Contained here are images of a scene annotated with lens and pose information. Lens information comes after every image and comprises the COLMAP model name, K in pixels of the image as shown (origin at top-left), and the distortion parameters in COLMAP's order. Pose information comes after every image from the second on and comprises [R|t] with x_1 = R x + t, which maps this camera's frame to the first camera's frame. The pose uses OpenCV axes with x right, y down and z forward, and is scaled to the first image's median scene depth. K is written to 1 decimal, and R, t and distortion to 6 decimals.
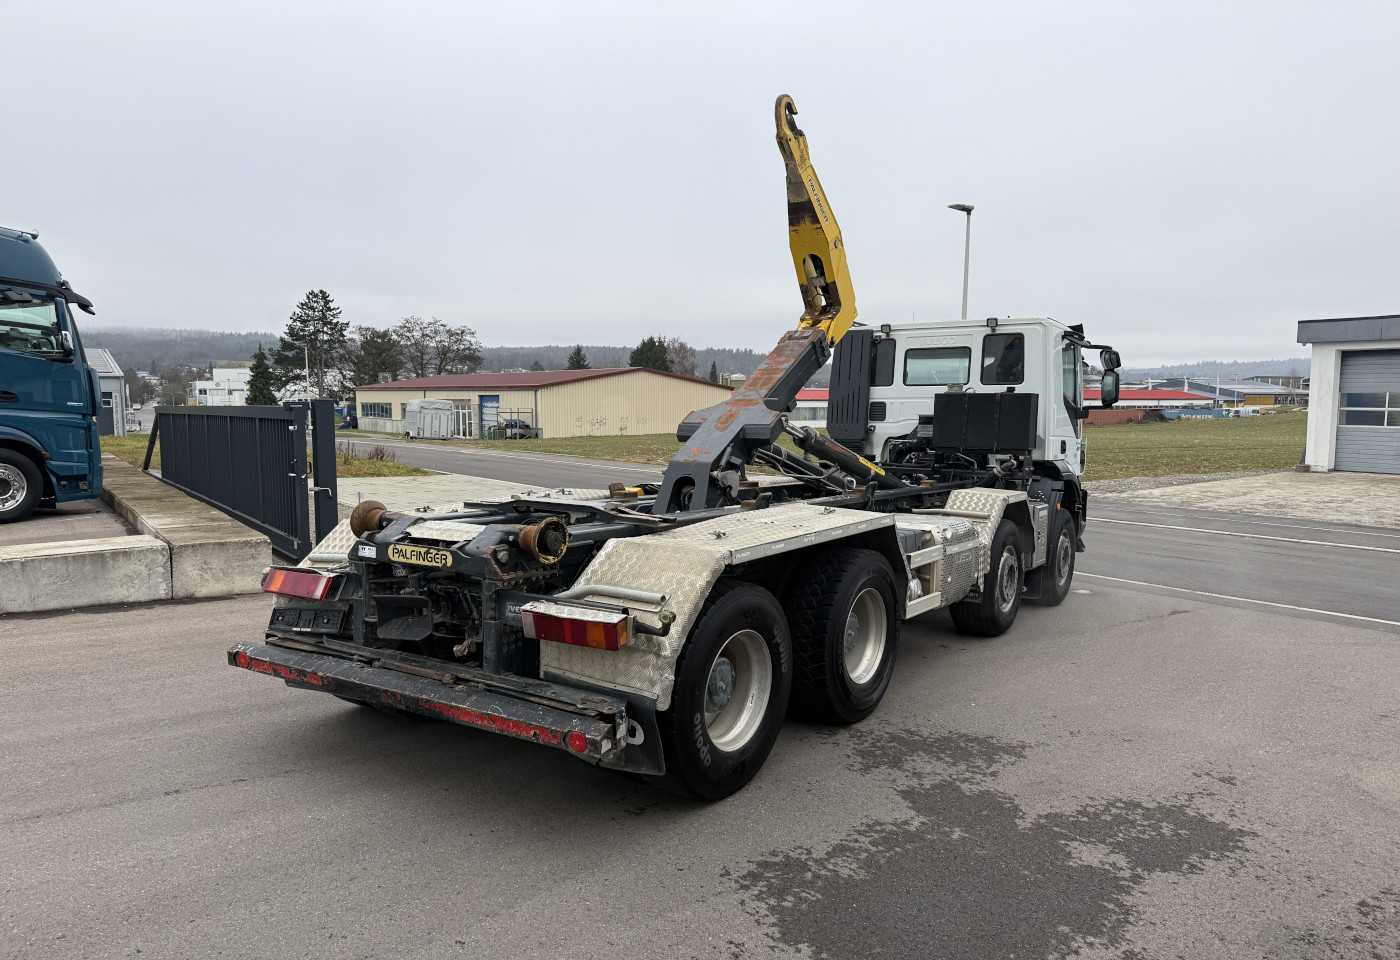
lens RADIAL K [[985.8, 0, 708.9], [0, 985.8, 494.0], [0, 0, 1]] dist [0.056543, -0.057496]
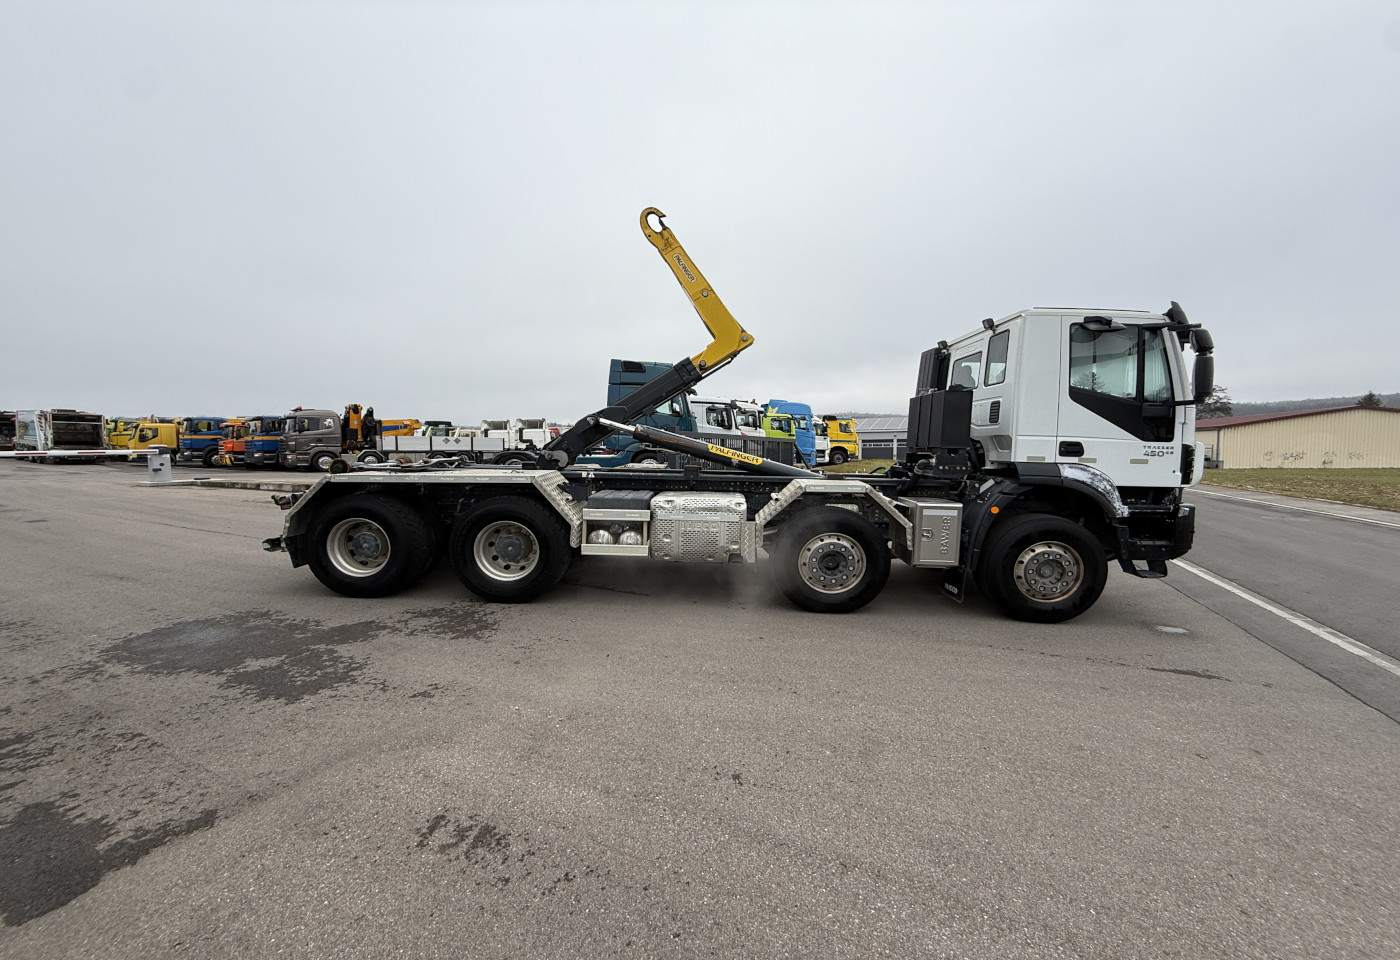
lens RADIAL K [[565.9, 0, 704.0], [0, 565.9, 477.0], [0, 0, 1]] dist [-0.009218, 0.000222]
pose [[0.512872, 0.045869, -0.857239, 0.633048], [-0.077379, 0.996977, 0.007052, 0.000321], [0.854971, 0.062715, 0.514871, 0.469877]]
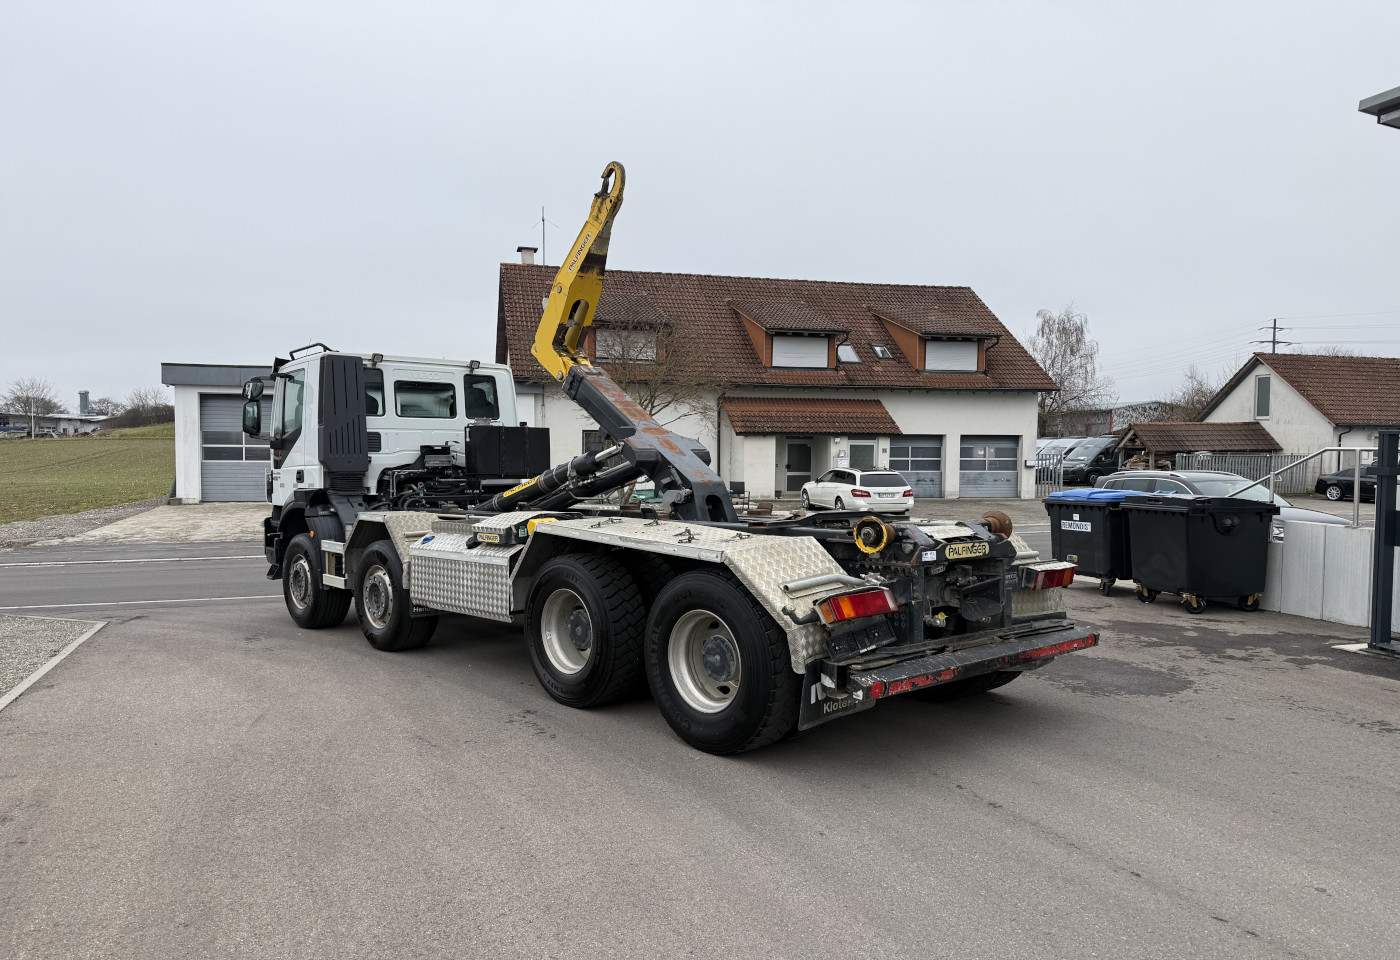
lens RADIAL K [[985.8, 0, 708.1], [0, 985.8, 481.6], [0, 0, 1]] dist [0.056543, -0.057496]
pose [[0.256127, -0.030368, 0.966166, -0.733705], [0.081376, 0.996636, 0.009753, -0.028903], [-0.963212, 0.076125, 0.257736, 0.460786]]
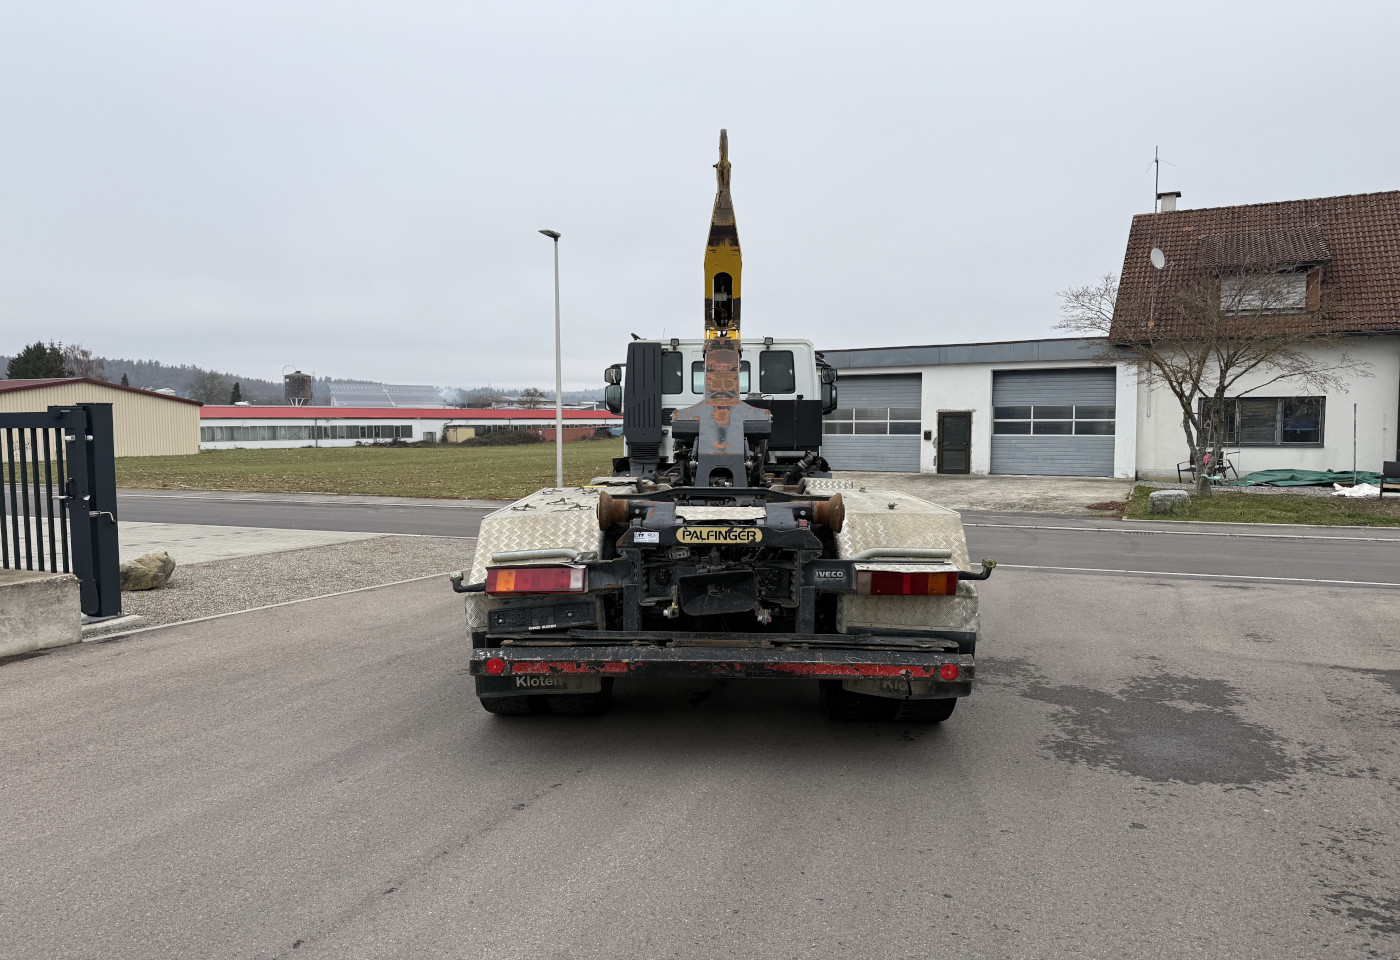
lens RADIAL K [[985.8, 0, 701.2], [0, 985.8, 484.5], [0, 0, 1]] dist [0.056543, -0.057496]
pose [[0.851432, -0.037094, 0.523151, -0.401721], [0.052558, 0.998509, -0.014739, 0.010561], [-0.521824, 0.040045, 0.852113, 0.049766]]
